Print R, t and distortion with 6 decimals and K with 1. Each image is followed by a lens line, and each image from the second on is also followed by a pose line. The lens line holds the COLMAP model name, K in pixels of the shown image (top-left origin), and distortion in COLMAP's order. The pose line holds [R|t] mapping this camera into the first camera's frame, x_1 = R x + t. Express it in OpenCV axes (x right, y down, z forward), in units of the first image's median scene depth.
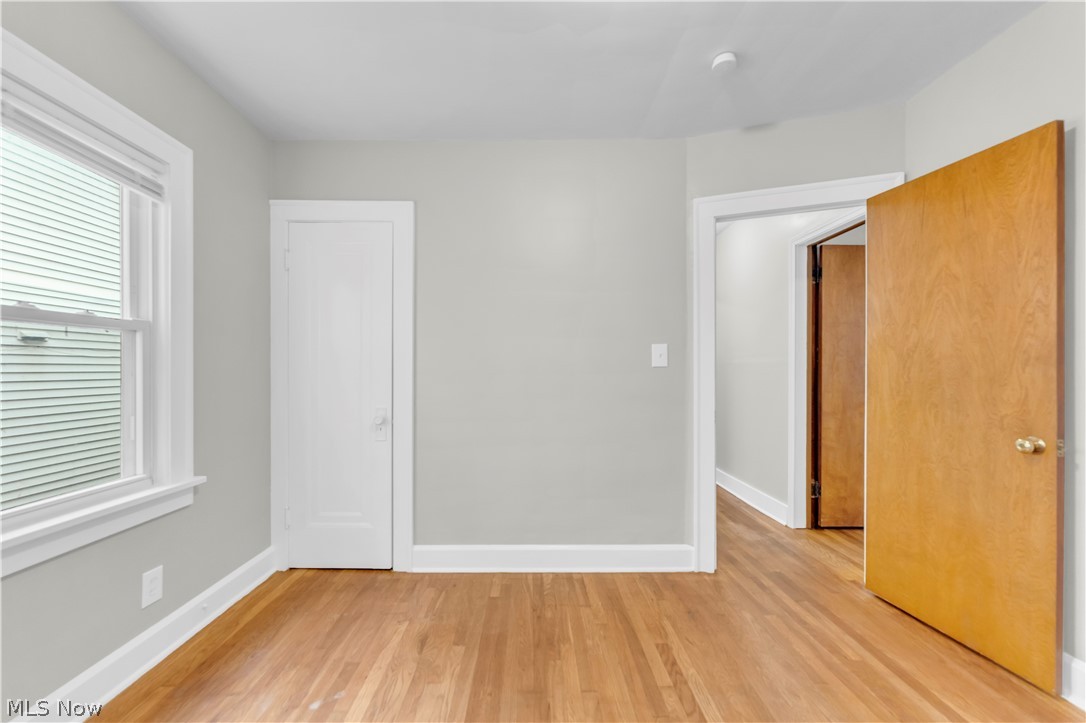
lens RADIAL K [[444.9, 0, 545.6], [0, 444.9, 366.7], [0, 0, 1]] dist [0.000557, -0.000043]
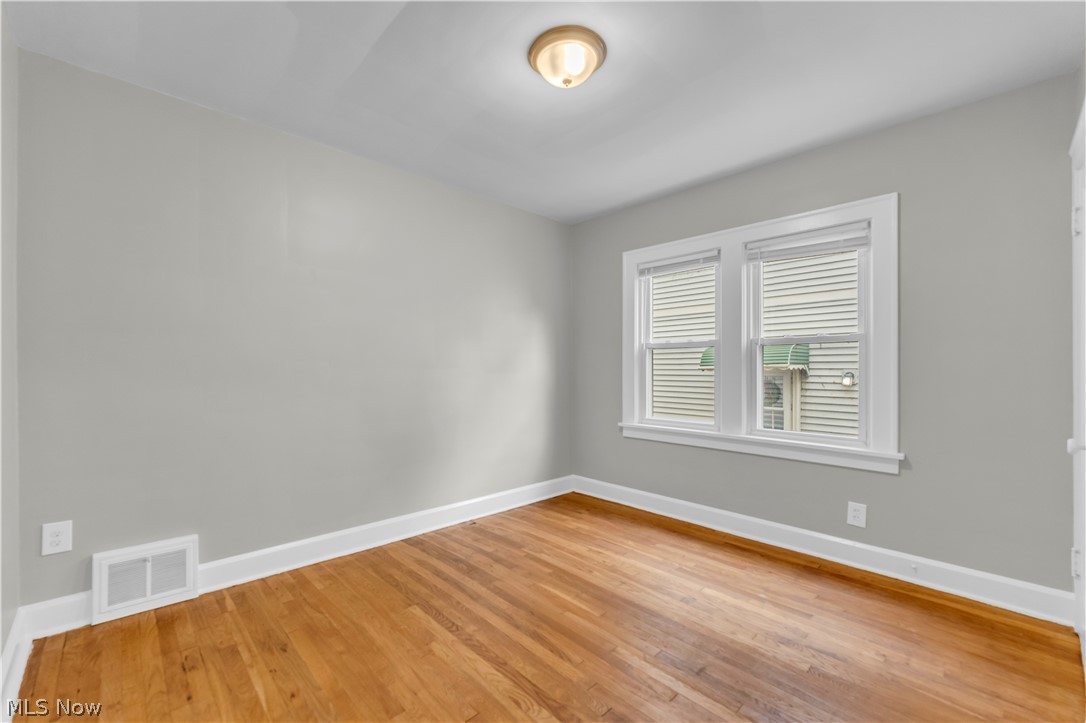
lens RADIAL K [[444.9, 0, 545.6], [0, 444.9, 366.7], [0, 0, 1]] dist [0.000557, -0.000043]
pose [[-0.726974, -0.004063, -0.686653, 0.972746], [-0.003044, 0.999992, -0.002694, 0.015692], [0.686658, 0.000131, -0.726980, 1.522639]]
